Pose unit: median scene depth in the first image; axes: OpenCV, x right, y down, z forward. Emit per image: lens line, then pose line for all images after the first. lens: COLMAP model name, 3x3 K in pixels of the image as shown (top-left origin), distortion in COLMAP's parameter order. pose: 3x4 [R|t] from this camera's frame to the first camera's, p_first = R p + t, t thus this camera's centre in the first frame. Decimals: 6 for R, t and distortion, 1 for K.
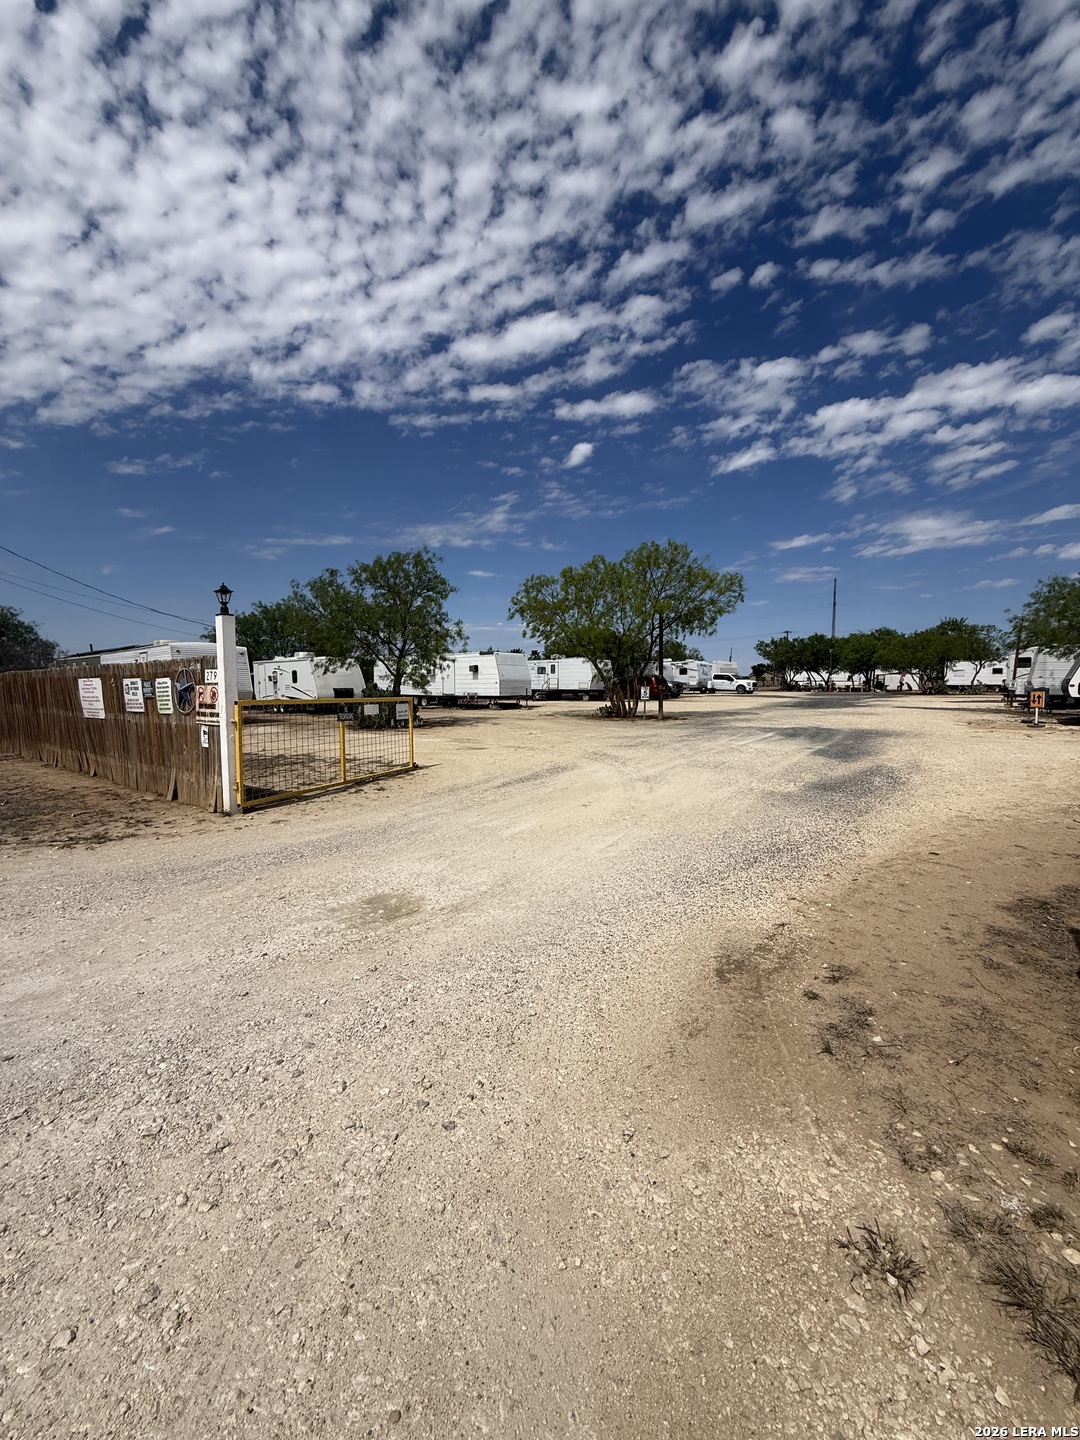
lens RADIAL K [[580.2, 0, 540.2], [0, 580.2, 720.0], [0, 0, 1]] dist [-0.000069, -0.000002]
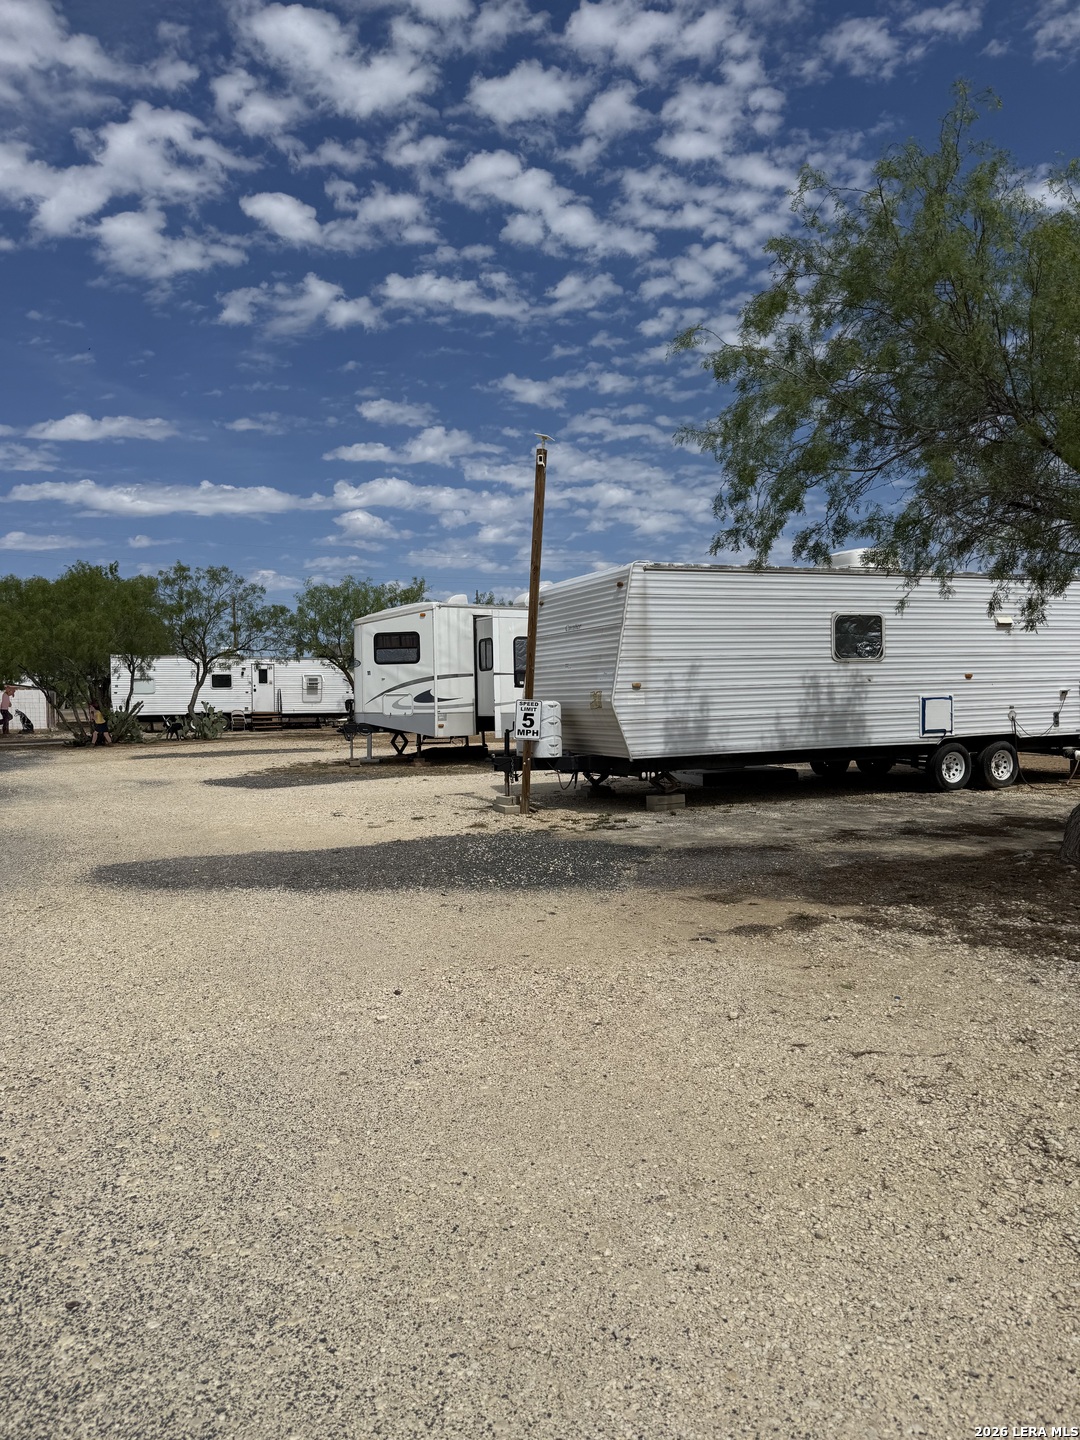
lens RADIAL K [[1007.1, 0, 540.1], [0, 1007.1, 718.8], [0, 0, 1]] dist [0.000304, 0.000046]
pose [[0.458328, -0.006474, 0.888760, 0.256715], [0.055924, 0.998202, -0.021568, -0.030699], [-0.887022, 0.059588, 0.457866, 0.479781]]
